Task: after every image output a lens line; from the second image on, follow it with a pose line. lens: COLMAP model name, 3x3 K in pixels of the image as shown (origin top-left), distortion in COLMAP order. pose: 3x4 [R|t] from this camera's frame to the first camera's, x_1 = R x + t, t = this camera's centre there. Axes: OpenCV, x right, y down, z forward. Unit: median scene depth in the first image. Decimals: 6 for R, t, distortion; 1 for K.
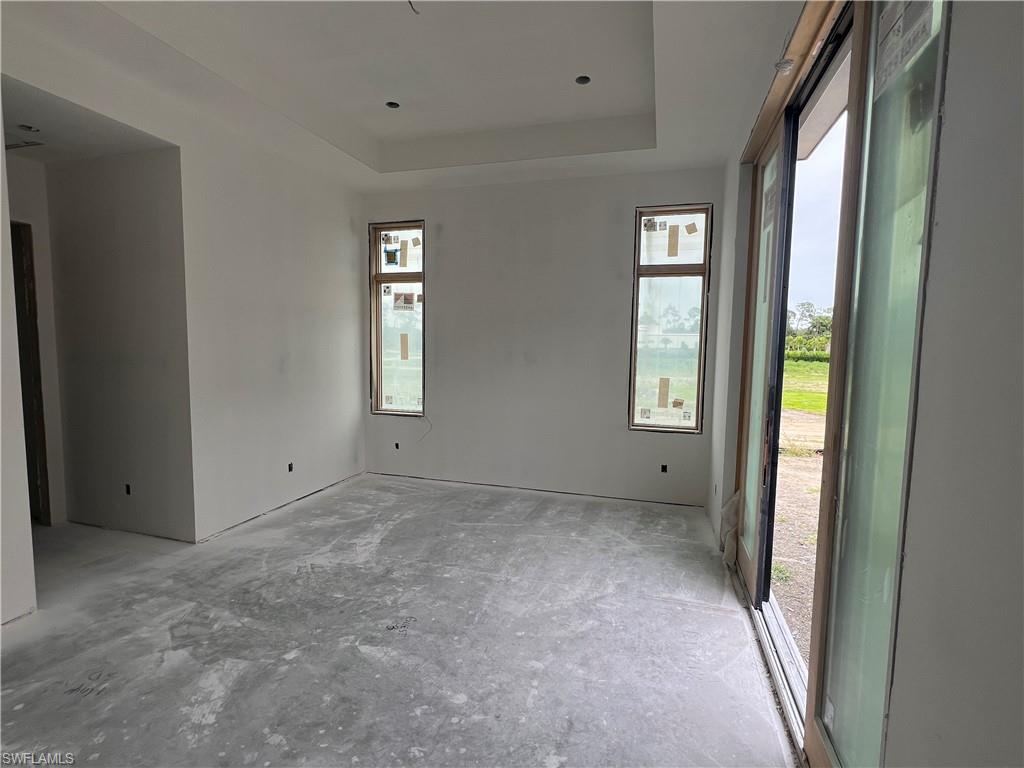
lens RADIAL K [[507.1, 0, 512.0], [0, 507.1, 384.0], [0, 0, 1]] dist [-0.002006, 0.001208]
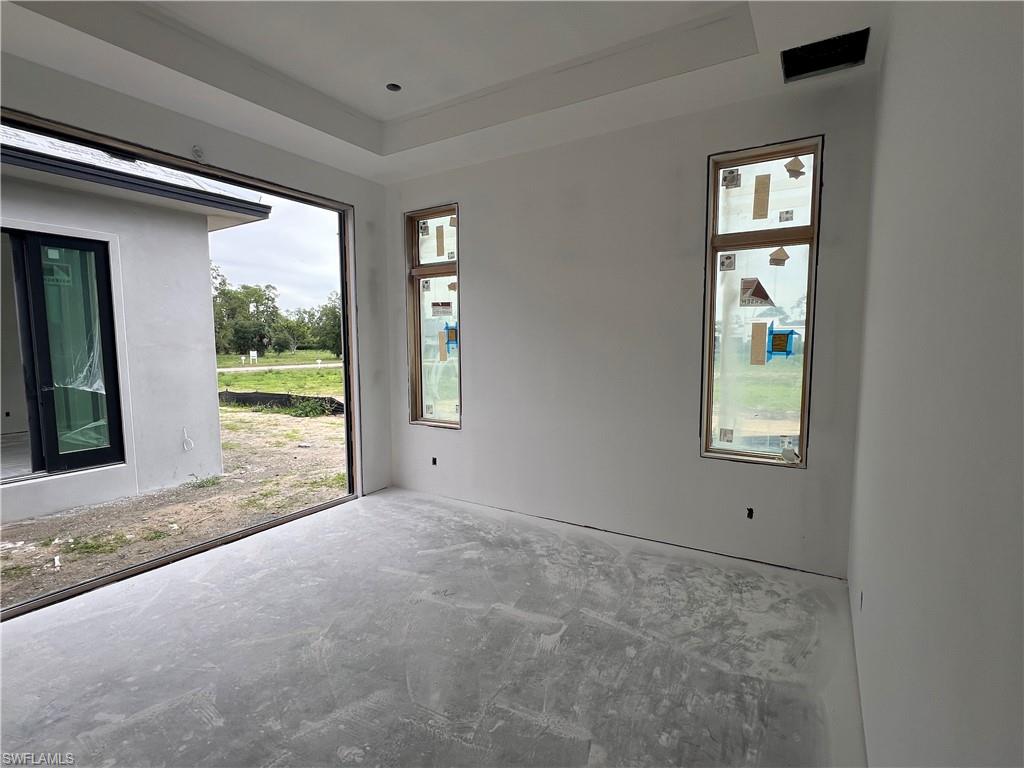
lens RADIAL K [[507.1, 0, 512.0], [0, 507.1, 384.0], [0, 0, 1]] dist [-0.002006, 0.001208]
pose [[0.964834, 0.005529, -0.262802, 0.148690], [-0.005512, 0.999984, 0.000802, -0.015465], [0.262802, 0.000675, 0.964849, 0.195144]]
